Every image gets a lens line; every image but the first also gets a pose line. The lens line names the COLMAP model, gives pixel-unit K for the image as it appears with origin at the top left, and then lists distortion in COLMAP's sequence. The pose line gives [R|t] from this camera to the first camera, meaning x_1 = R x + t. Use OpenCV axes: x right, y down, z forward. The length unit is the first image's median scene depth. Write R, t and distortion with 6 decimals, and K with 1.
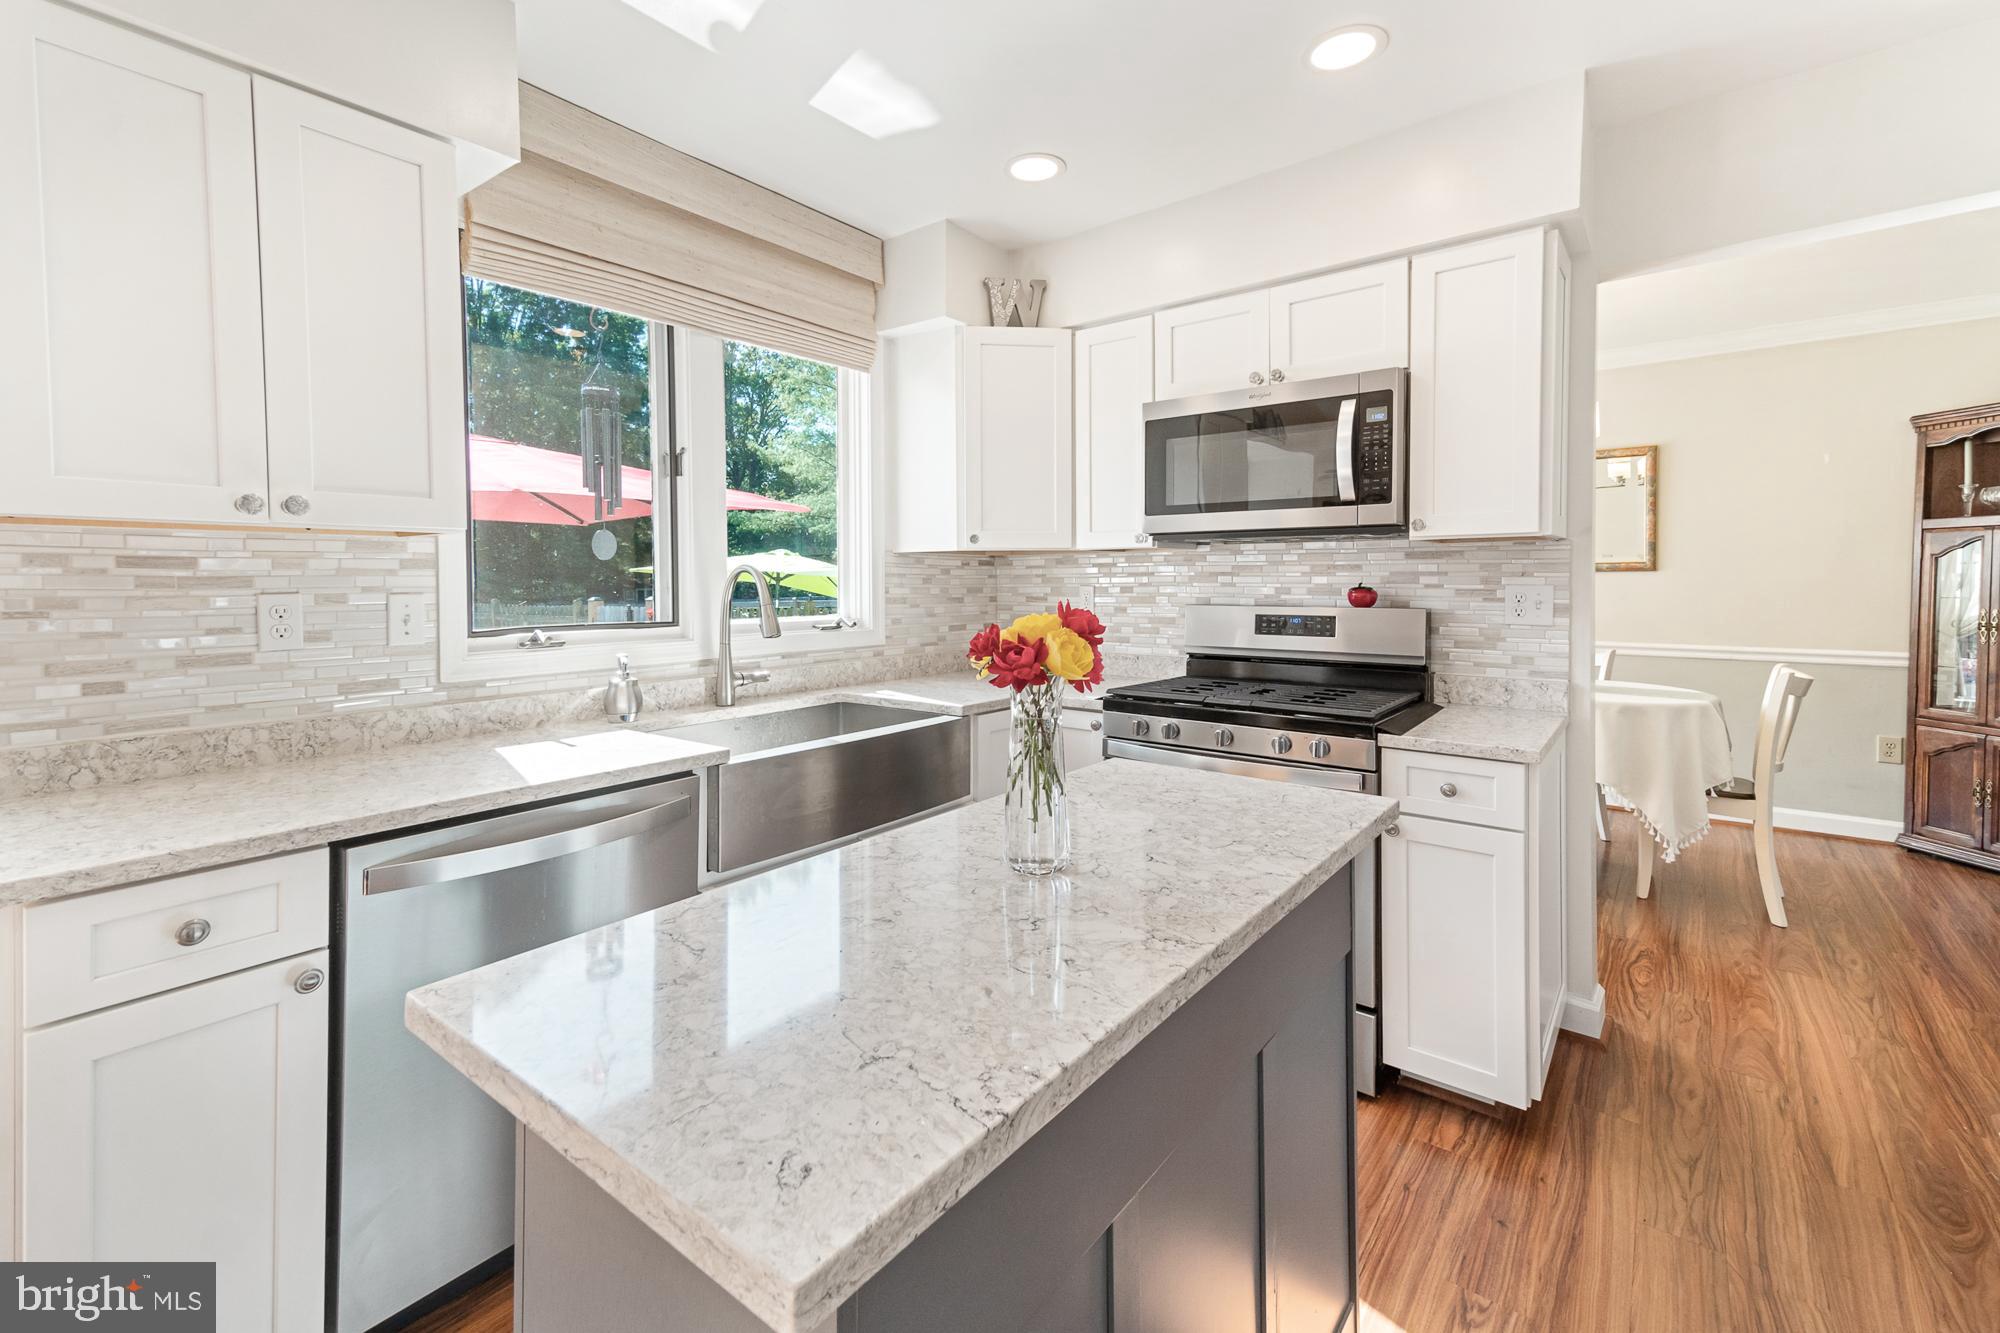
lens RADIAL K [[869.3, 0, 1002.8], [0, 869.3, 596.3], [0, 0, 1]] dist [0.032738, -0.000182]
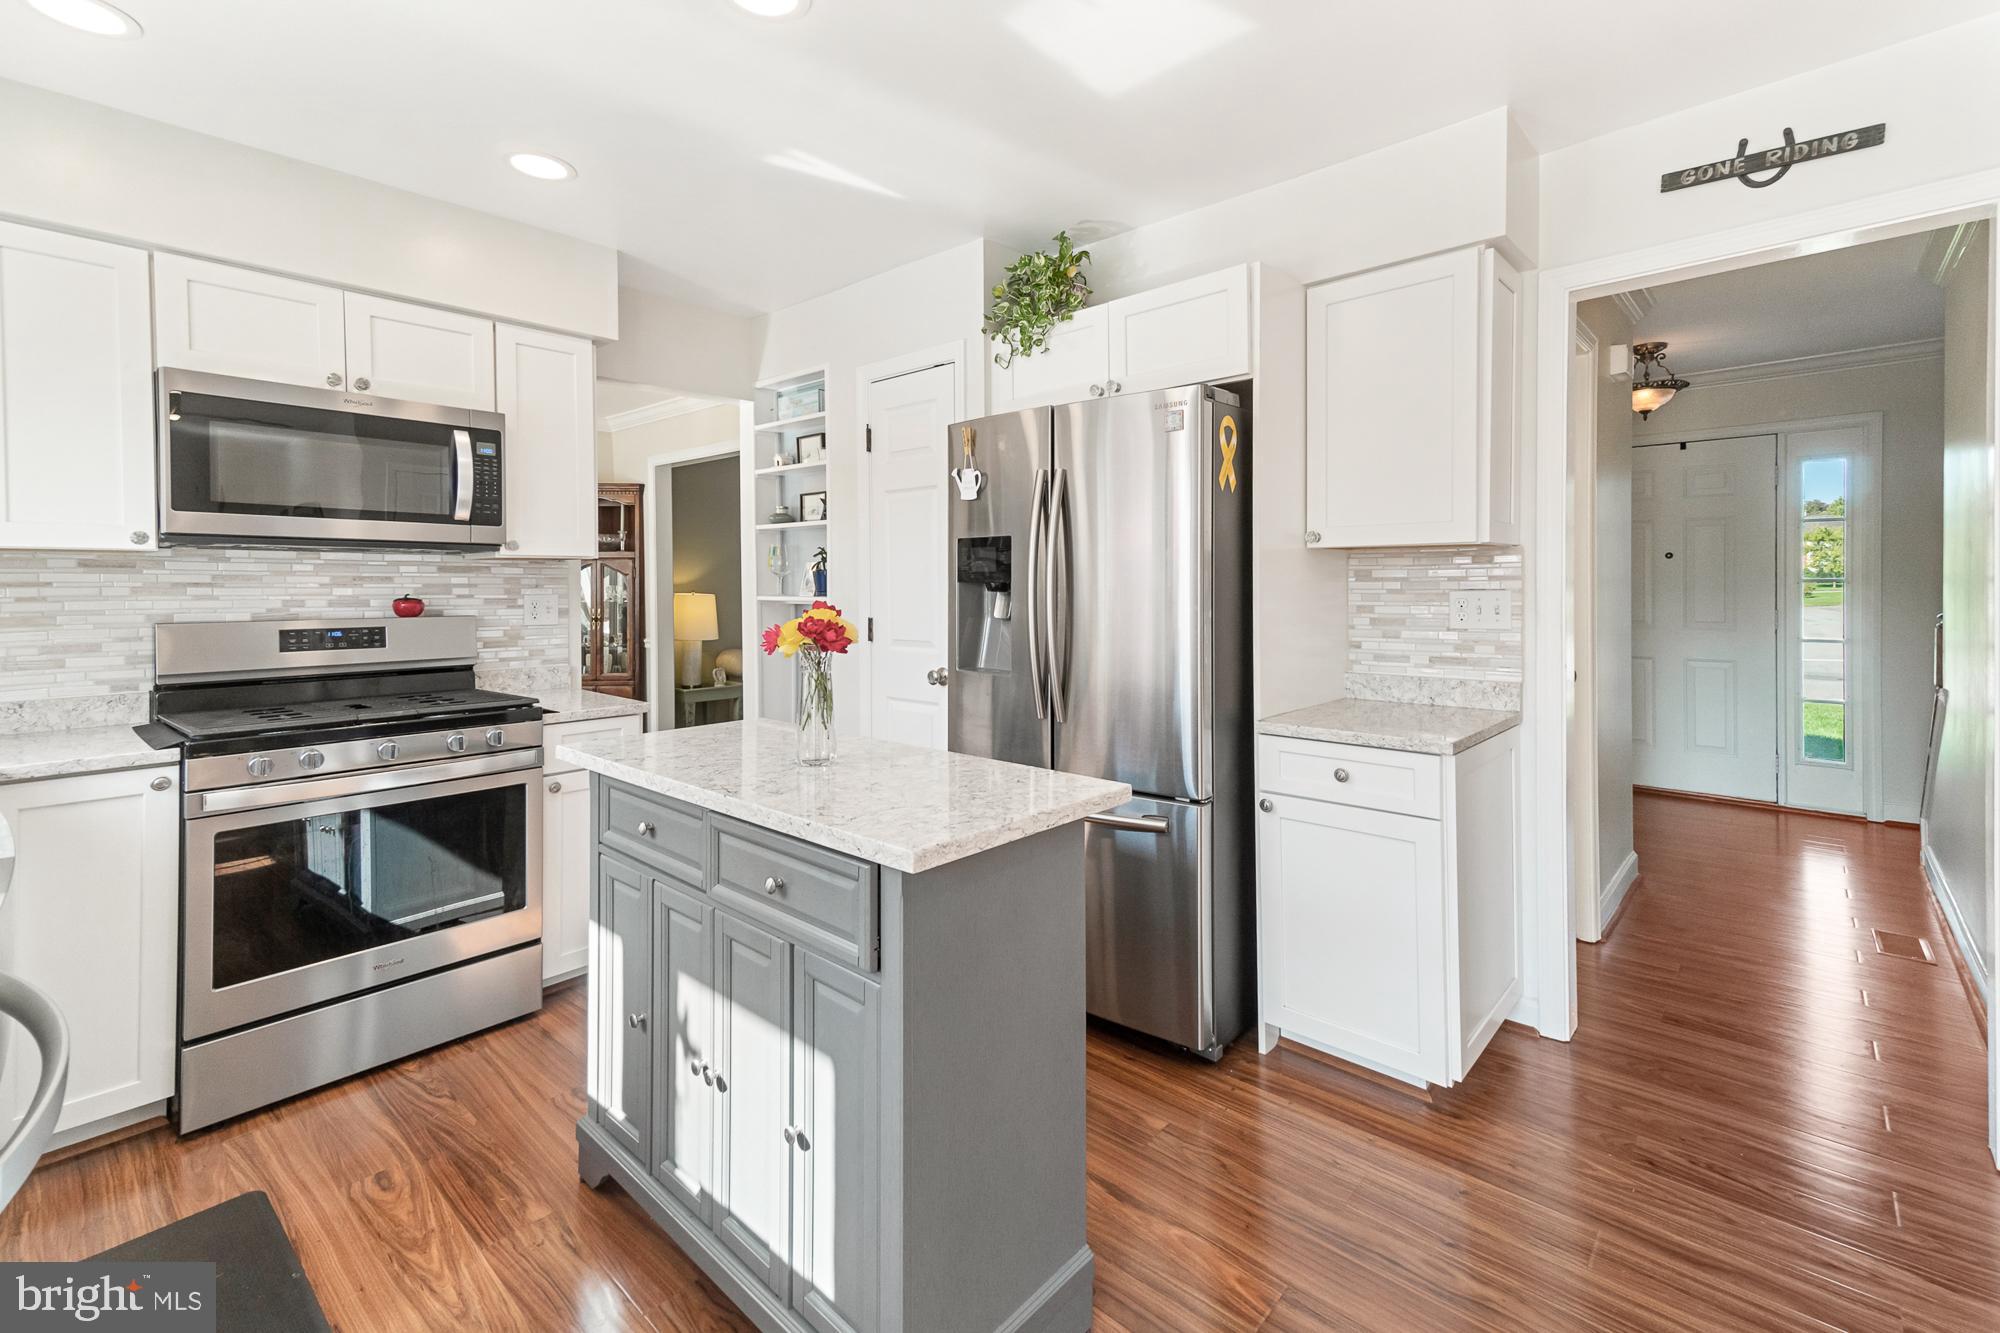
lens RADIAL K [[869.3, 0, 1002.8], [0, 869.3, 596.3], [0, 0, 1]] dist [0.032738, -0.000182]
pose [[0.074736, -0.009335, 0.997160, -0.598766], [0.023236, 0.999701, 0.007618, -0.003995], [-0.996933, 0.022600, 0.074930, 0.200360]]
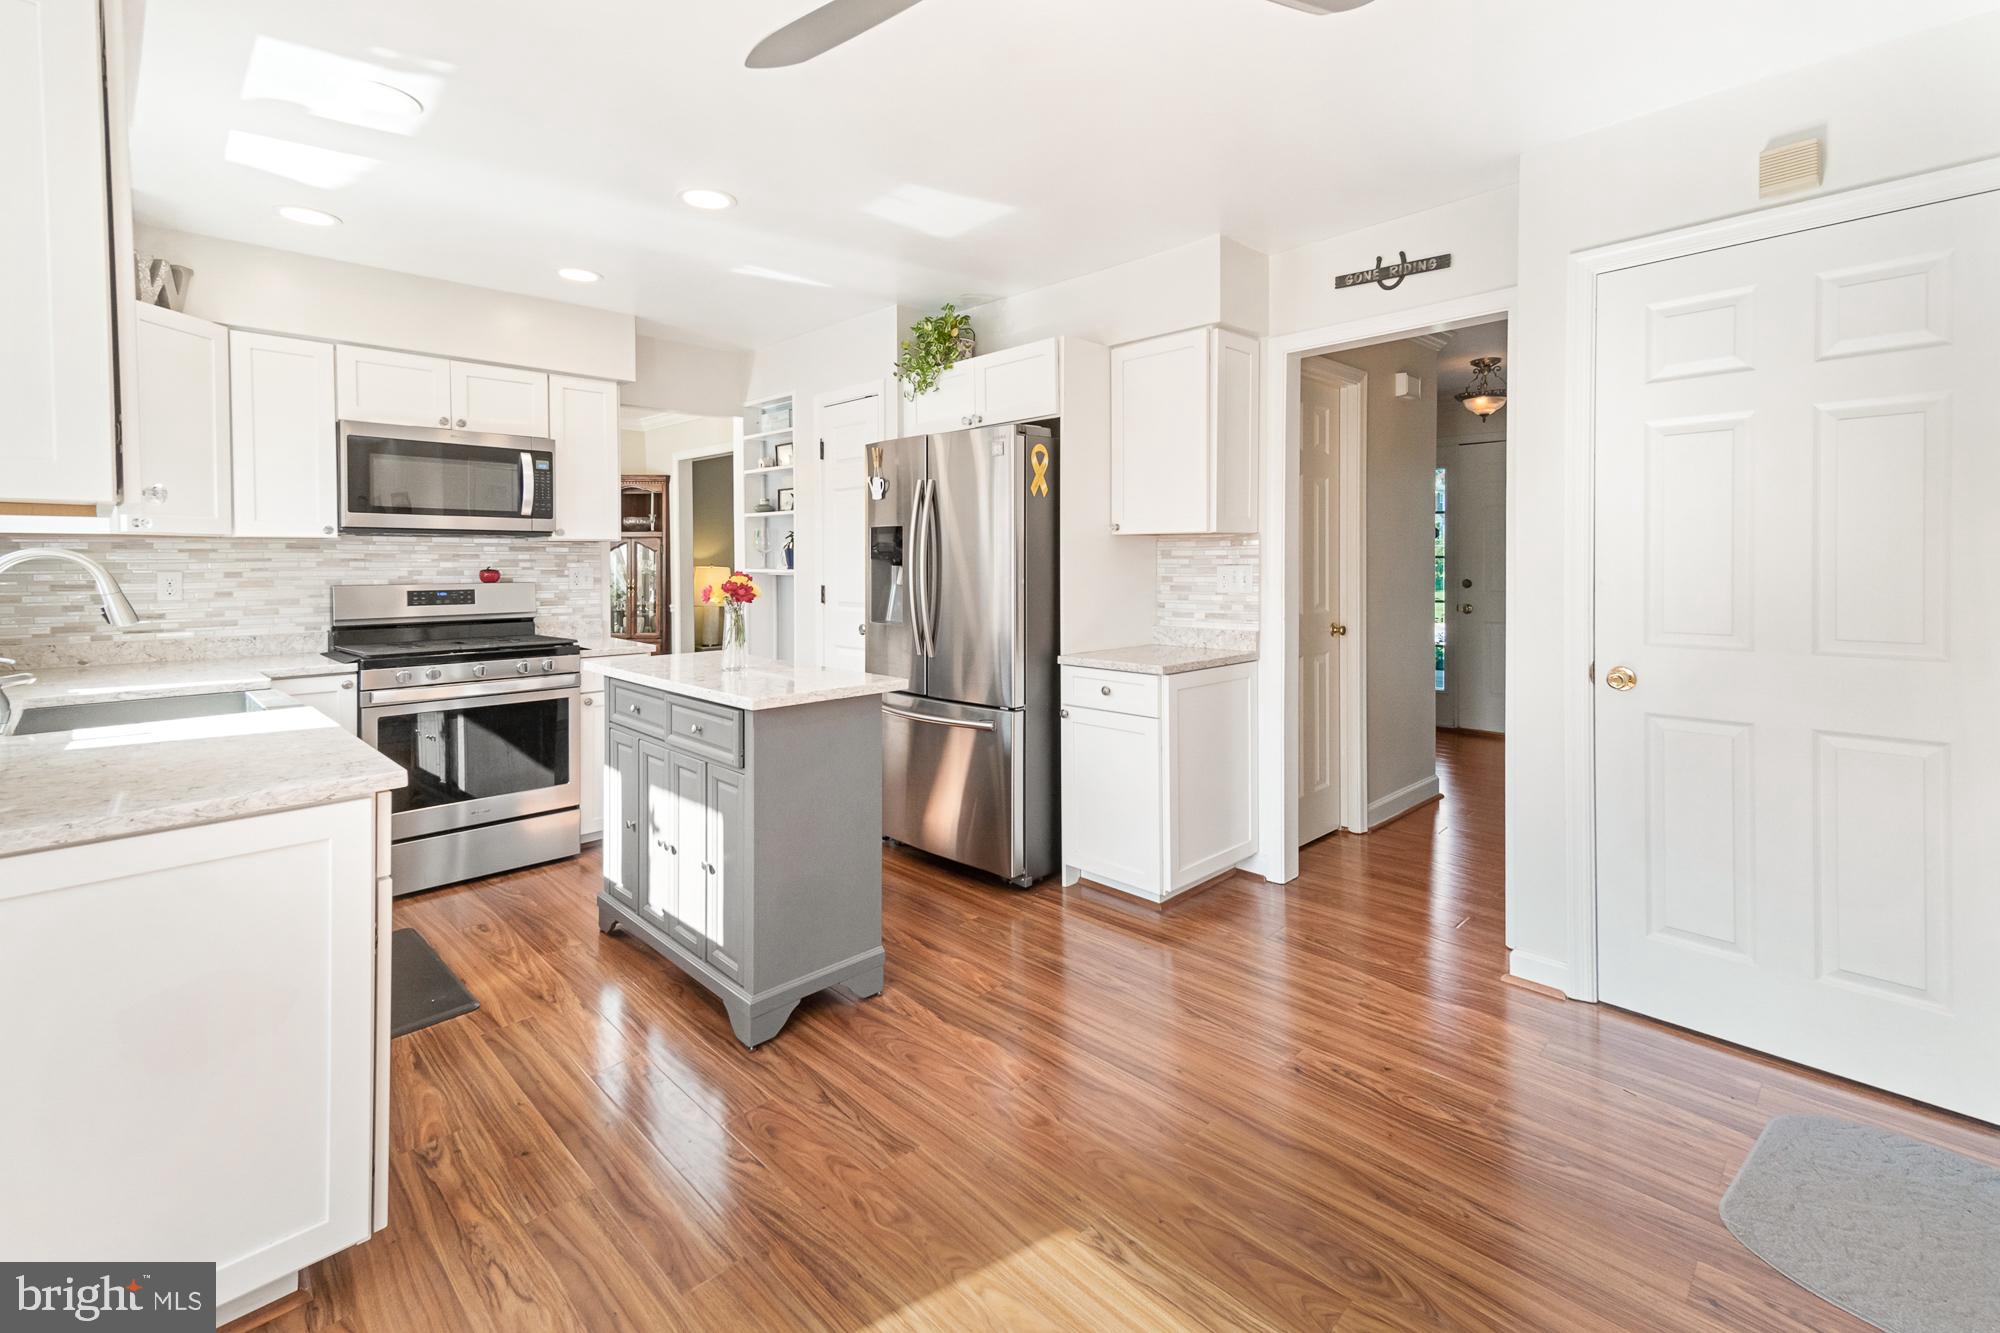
lens RADIAL K [[879.1, 0, 990.6], [0, 879.1, 573.9], [0, 0, 1]] dist [0.033314, 0.000001]
pose [[0.139173, -0.013082, 0.990182, -0.973719], [0.021701, 0.999713, 0.010158, 0.000311], [-0.990030, 0.020074, 0.139417, -0.062915]]
